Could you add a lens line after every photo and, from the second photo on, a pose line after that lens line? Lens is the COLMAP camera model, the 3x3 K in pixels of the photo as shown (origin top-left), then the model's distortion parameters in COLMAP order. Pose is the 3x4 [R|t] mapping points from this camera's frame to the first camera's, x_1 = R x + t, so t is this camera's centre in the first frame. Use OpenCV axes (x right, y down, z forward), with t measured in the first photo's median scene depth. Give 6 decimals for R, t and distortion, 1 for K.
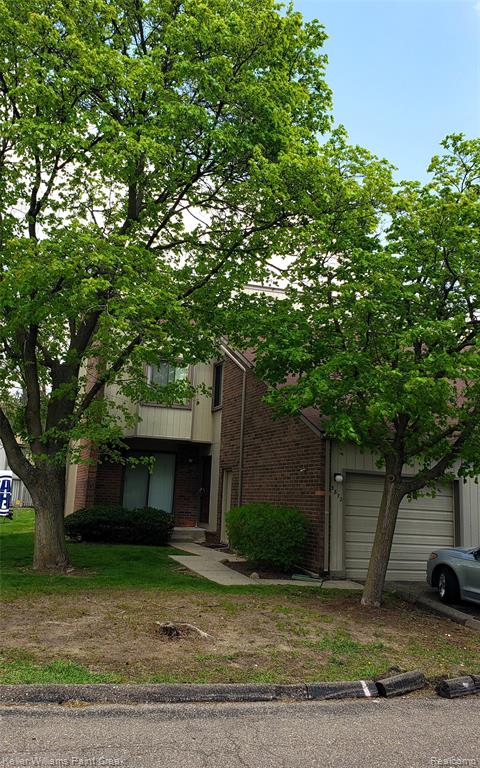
lens RADIAL K [[710.2, 0, 240.5], [0, 710.2, 337.9], [0, 0, 1]] dist [0.126498, 0.001228]
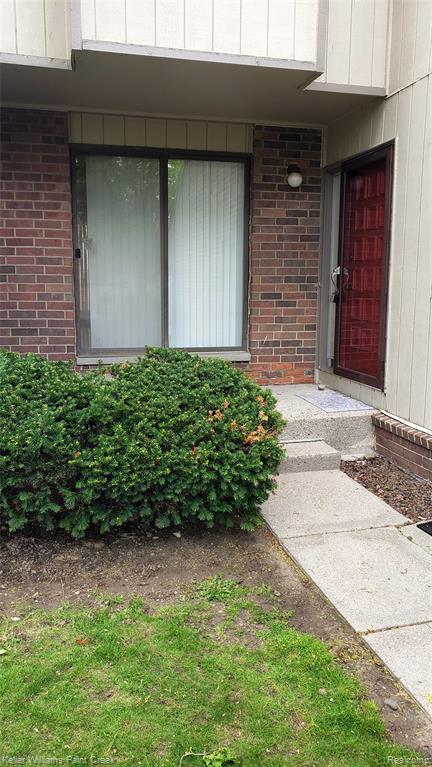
lens RADIAL K [[586.4, 0, 215.4], [0, 586.4, 366.8], [0, 0, 1]] dist [0.120311, -0.337101]
pose [[0.995313, -0.026295, -0.093061, -0.094118], [0.058255, 0.931150, 0.359953, 0.174757], [0.077188, -0.363687, 0.928318, 0.837673]]
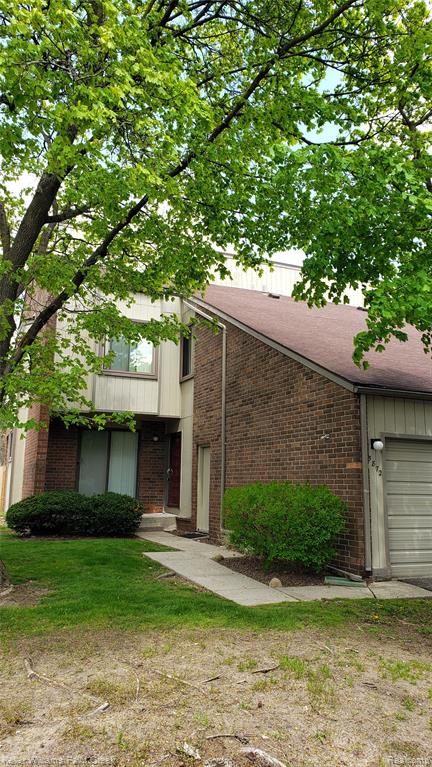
lens RADIAL K [[597.2, 0, 225.7], [0, 597.2, 361.1], [0, 0, 1]] dist [0.085833, -0.003384]
pose [[0.995857, -0.015891, 0.089534, -0.055102], [0.013798, 0.999618, 0.023943, 0.066874], [-0.089880, -0.022609, 0.995696, 0.287519]]
